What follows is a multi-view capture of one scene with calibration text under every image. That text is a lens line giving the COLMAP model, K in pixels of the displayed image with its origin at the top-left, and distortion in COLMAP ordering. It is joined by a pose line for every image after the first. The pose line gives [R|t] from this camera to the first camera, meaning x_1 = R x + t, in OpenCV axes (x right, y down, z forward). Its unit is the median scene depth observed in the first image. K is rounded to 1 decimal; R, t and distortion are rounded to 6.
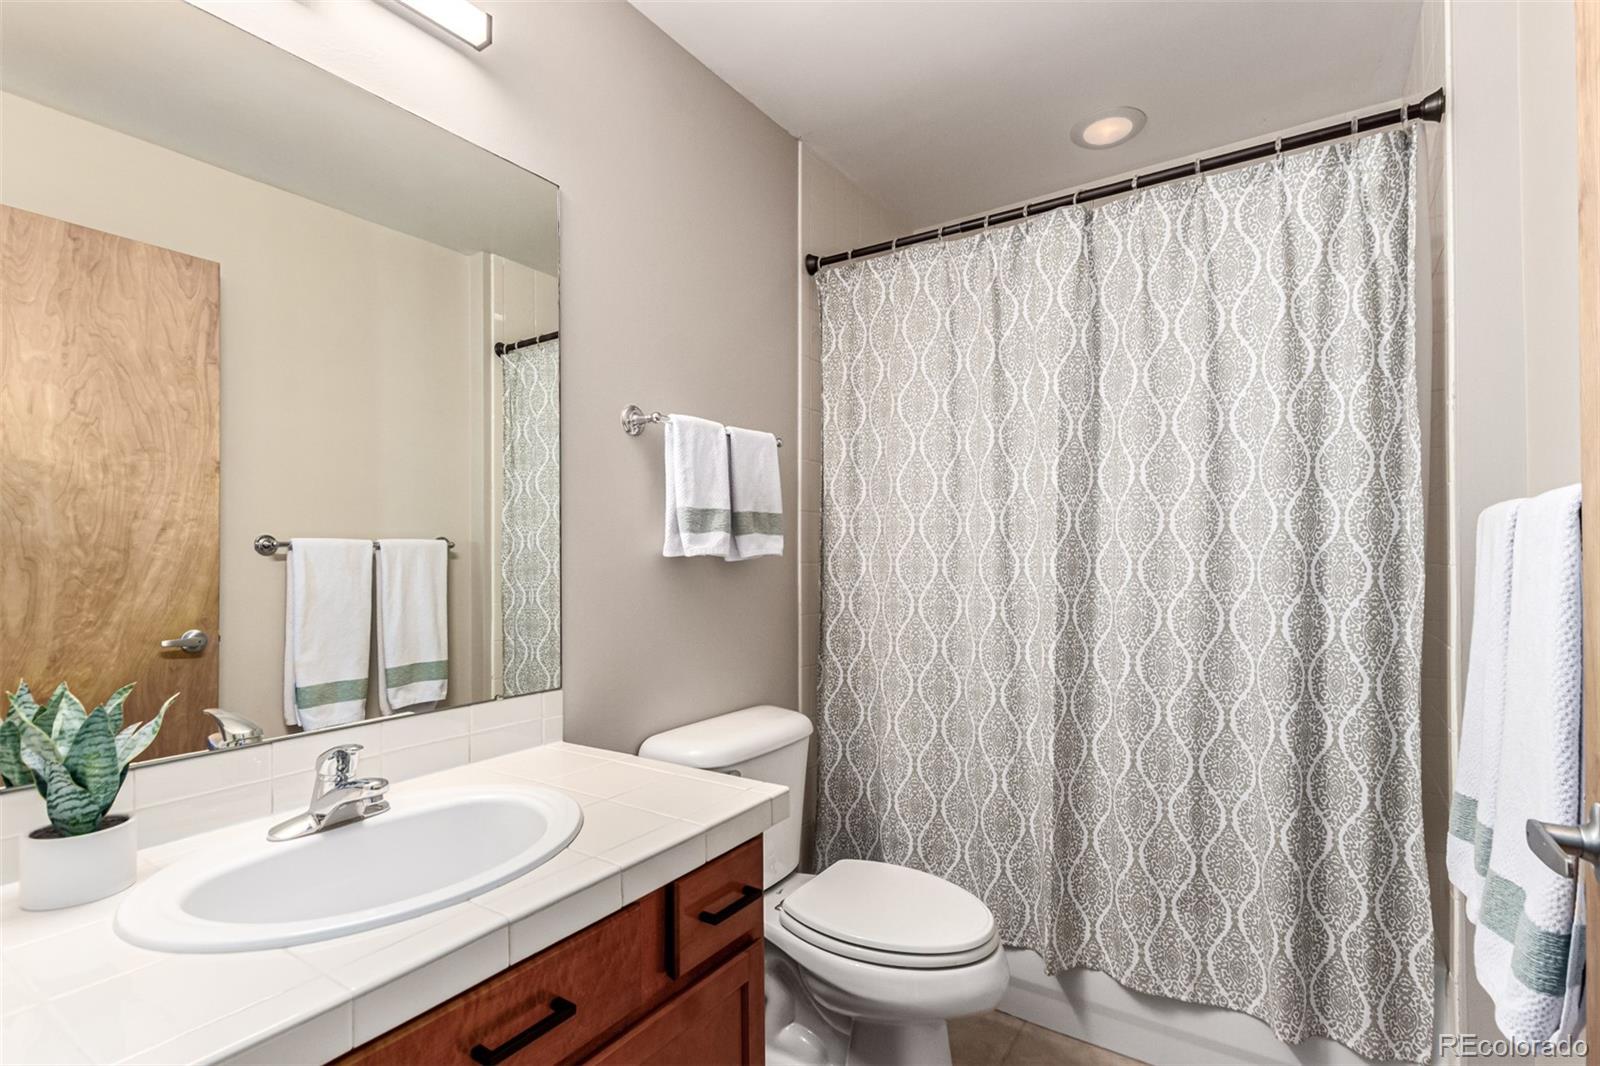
lens RADIAL K [[752.8, 0, 800.1], [0, 752.8, 539.3], [0, 0, 1]] dist [0.010306, -0.002540]
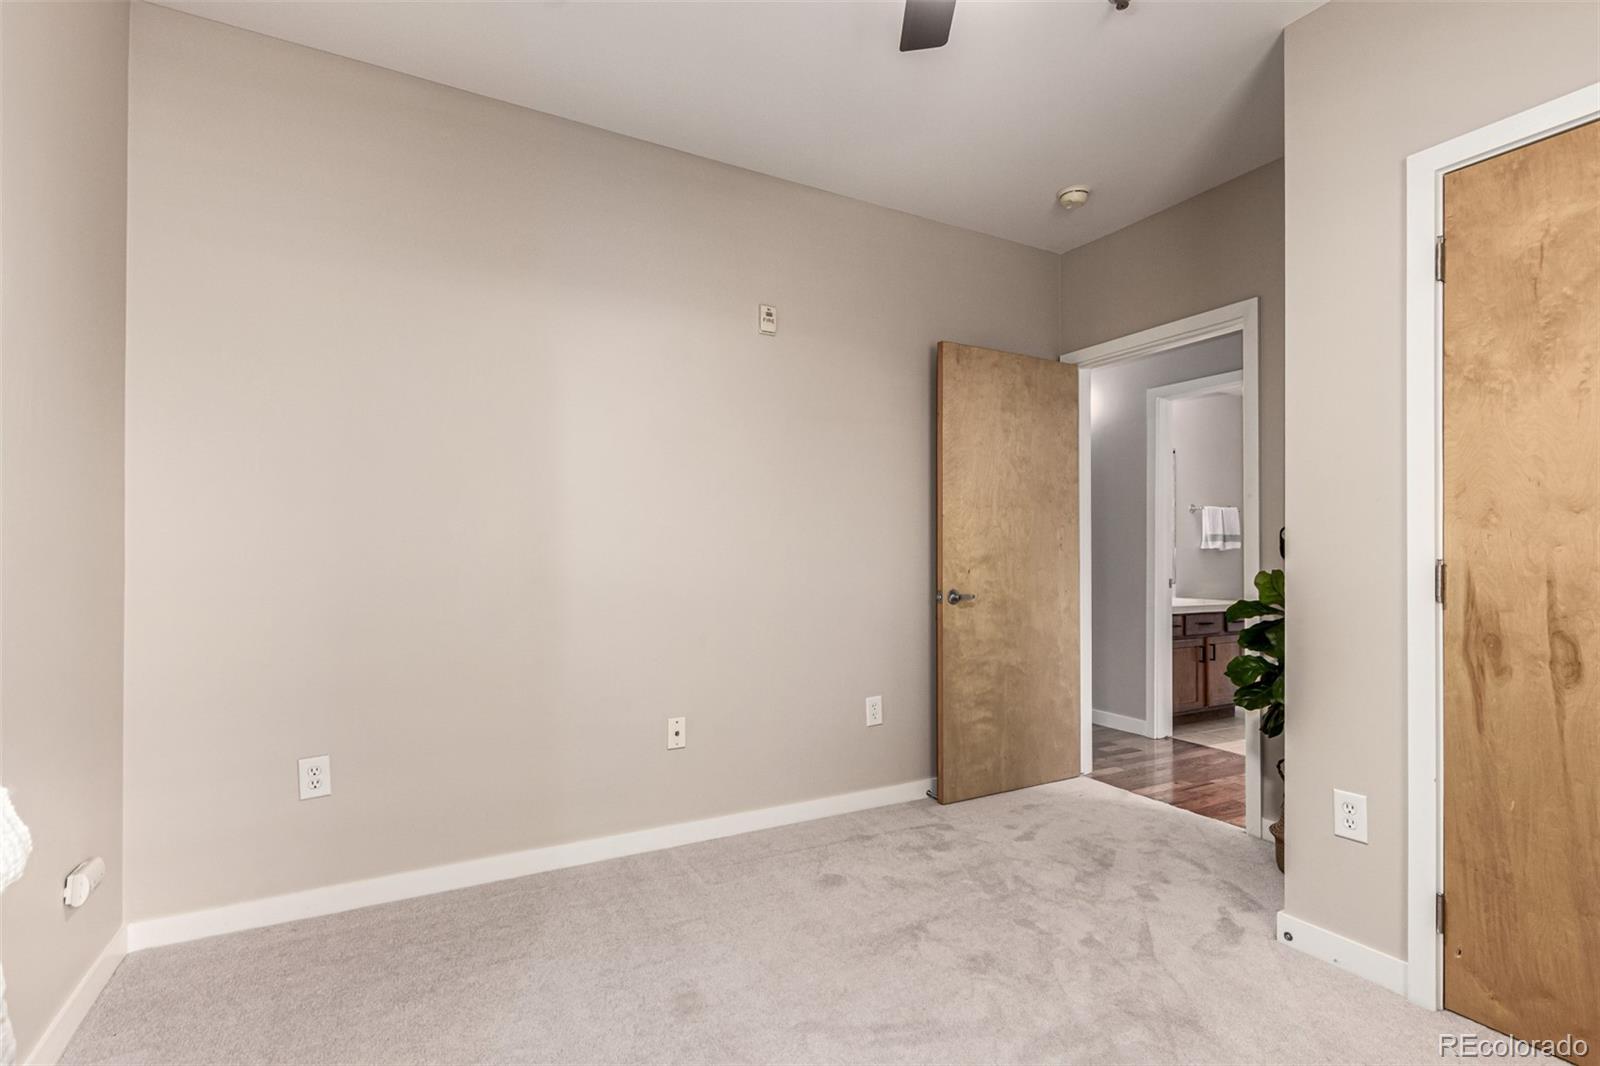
lens RADIAL K [[752.8, 0, 801.5], [0, 752.8, 537.5], [0, 0, 1]] dist [0.010306, -0.002540]
pose [[0.886939, 0.002548, -0.461879, -0.207635], [-0.004486, 0.999985, -0.003098, -0.007563], [0.461865, 0.004820, 0.886937, -2.793667]]
